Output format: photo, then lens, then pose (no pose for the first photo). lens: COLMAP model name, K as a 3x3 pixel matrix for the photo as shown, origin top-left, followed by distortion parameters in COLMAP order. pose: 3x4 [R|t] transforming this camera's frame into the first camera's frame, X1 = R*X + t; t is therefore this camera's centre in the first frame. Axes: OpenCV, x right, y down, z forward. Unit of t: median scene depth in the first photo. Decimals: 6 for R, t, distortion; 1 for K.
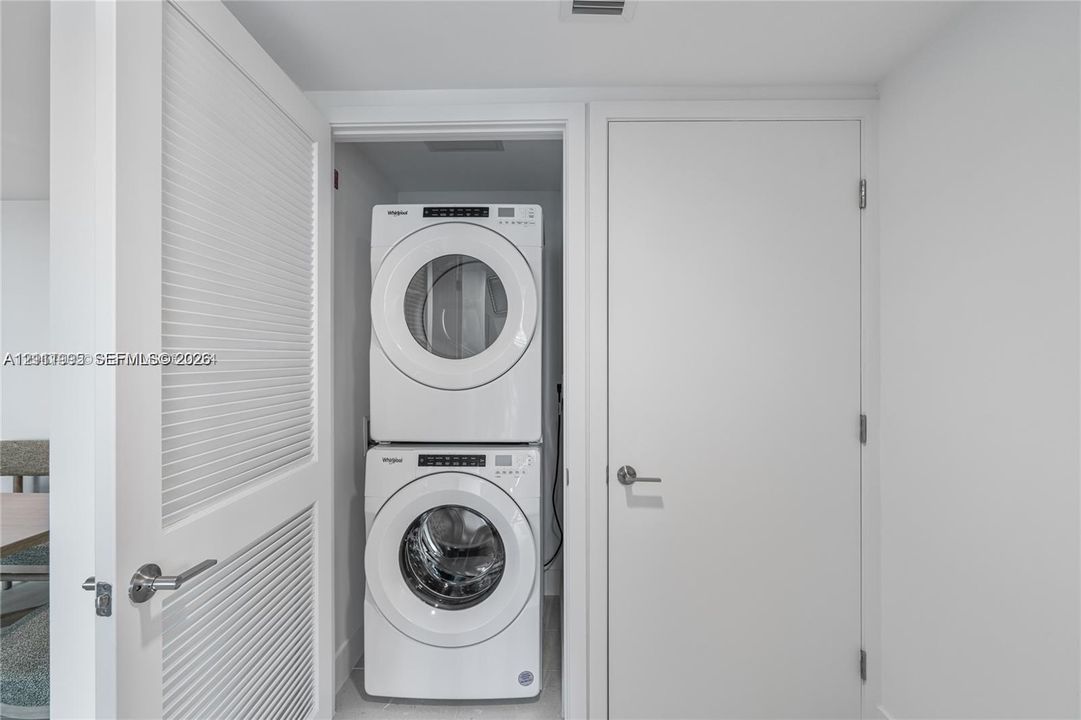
lens RADIAL K [[494.1, 0, 538.2], [0, 494.1, 355.6], [0, 0, 1]] dist [-0.004344, 0.003014]
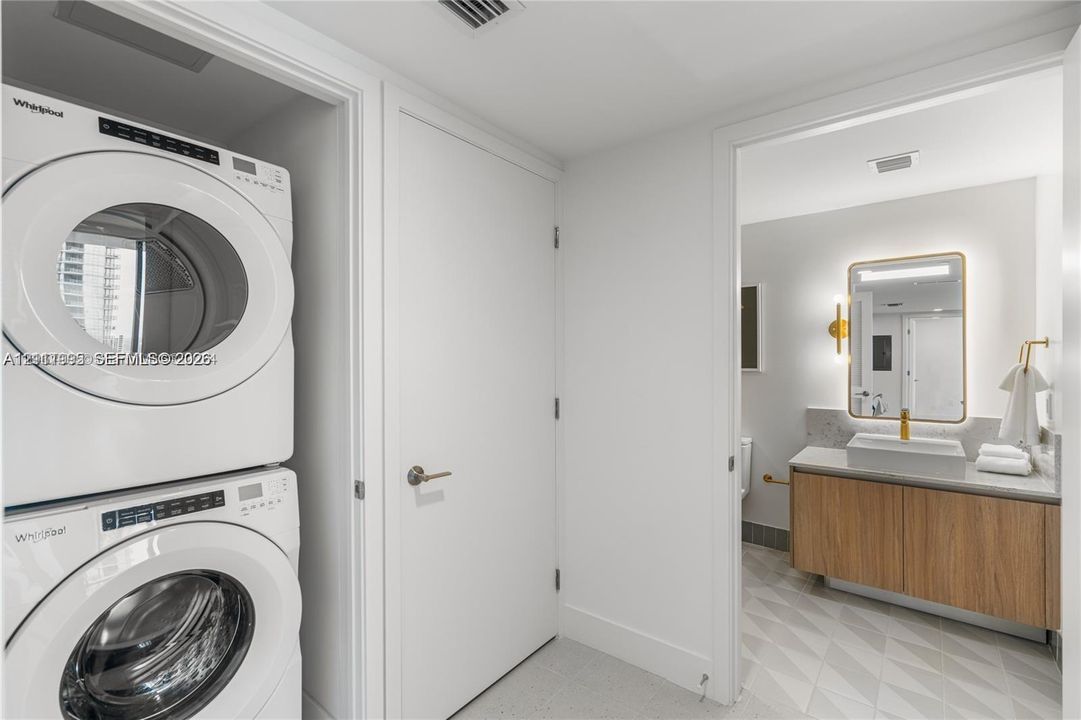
lens RADIAL K [[494.1, 0, 537.5], [0, 494.1, 360.2], [0, 0, 1]] dist [-0.004344, 0.003014]
pose [[0.601600, -0.006088, 0.798775, -0.411234], [0.003521, 0.999981, 0.004970, 0.006613], [-0.798790, -0.000177, 0.601610, 0.187519]]
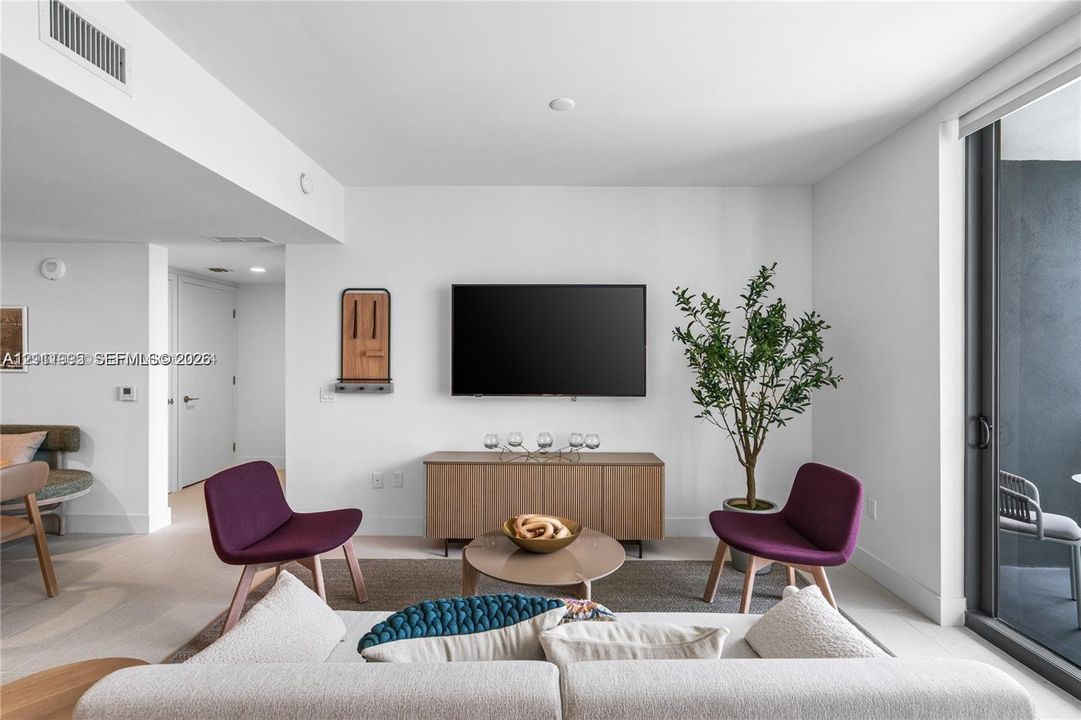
lens RADIAL K [[494.1, 0, 545.8], [0, 494.1, 360.7], [0, 0, 1]] dist [-0.004344, 0.003014]
pose [[-0.037135, -0.001903, 0.999308, -2.636568], [0.000735, 0.999998, 0.001932, -0.000262], [-0.999310, 0.000806, -0.037134, -0.992814]]
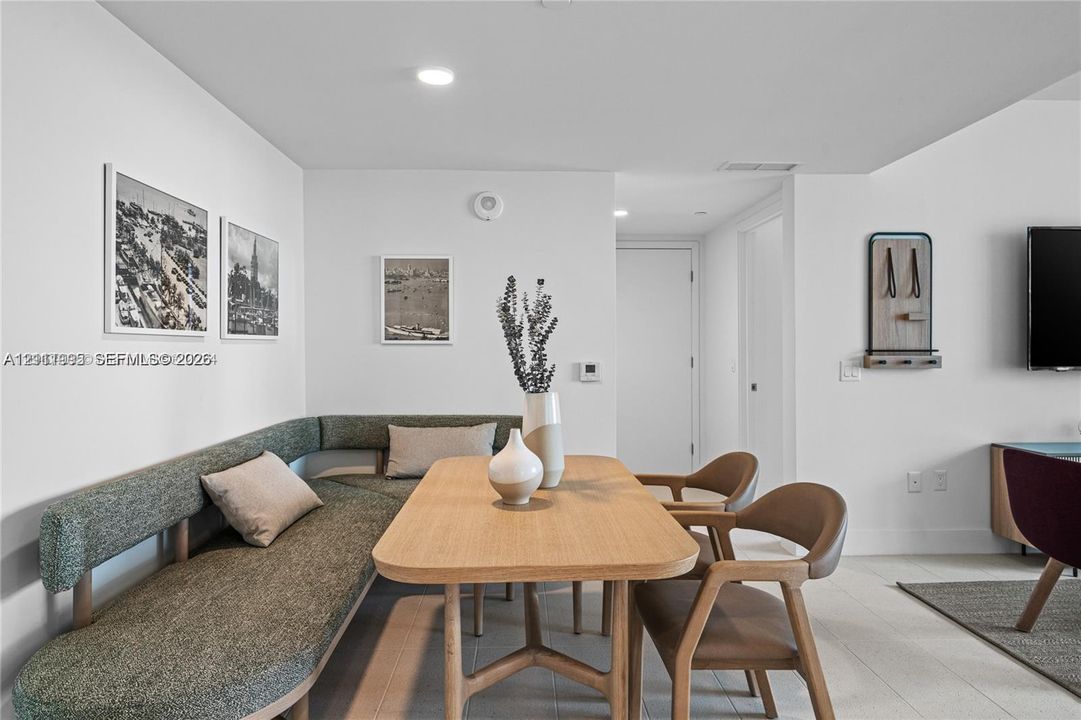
lens RADIAL K [[630.9, 0, 546.0], [0, 630.9, 349.5], [0, 0, 1]] dist [0.000839, 0.000447]
pose [[-0.083185, -0.004737, 0.996523, -2.473173], [0.007093, 0.999961, 0.005346, 0.057256], [-0.996509, 0.007514, -0.083148, 0.943622]]
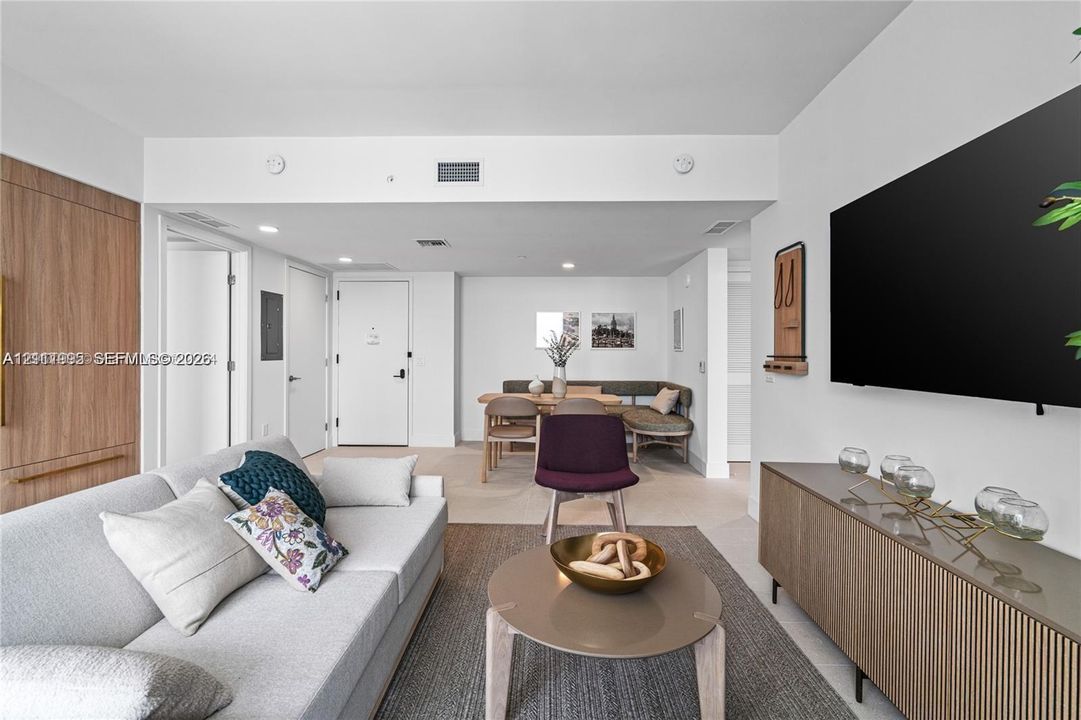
lens RADIAL K [[494.1, 0, 545.6], [0, 494.1, 353.1], [0, 0, 1]] dist [-0.004344, 0.003014]
pose [[0.999684, 0.003772, 0.024857, -1.449232], [-0.003699, 0.999989, -0.002965, 0.074941], [-0.024868, 0.002872, 0.999687, -1.970000]]
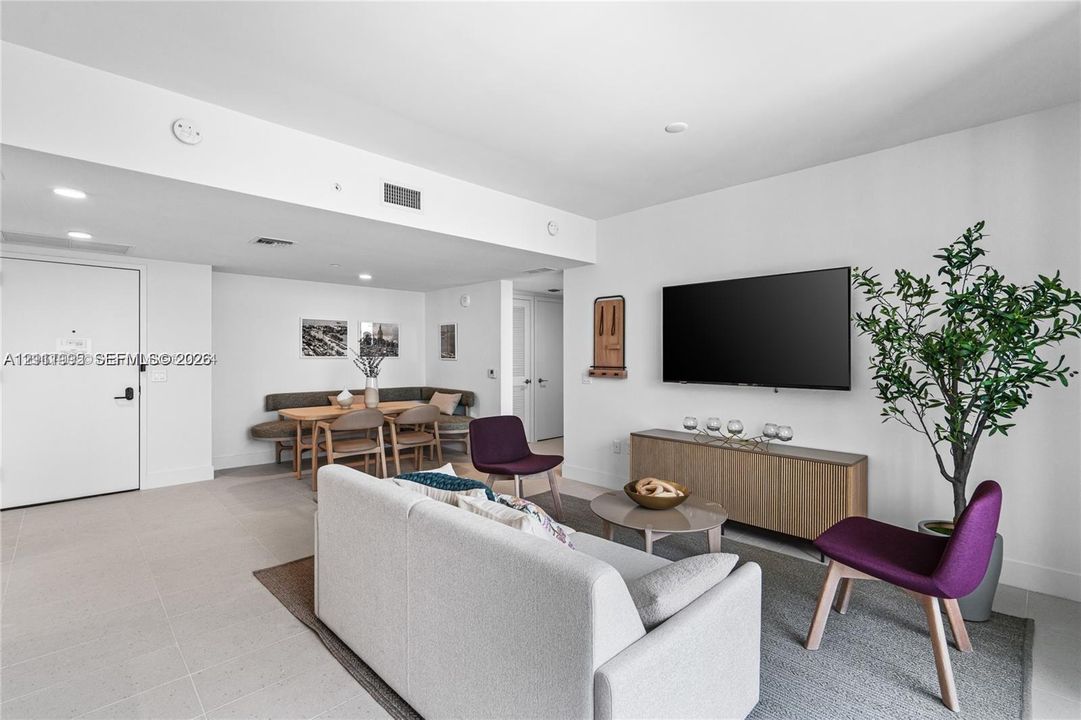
lens RADIAL K [[494.1, 0, 553.5], [0, 494.1, 357.3], [0, 0, 1]] dist [-0.004344, 0.003014]
pose [[0.672751, -0.002014, 0.739866, -2.708306], [0.000667, 0.999998, 0.002116, 0.022649], [-0.739868, -0.000930, 0.672751, -1.863304]]
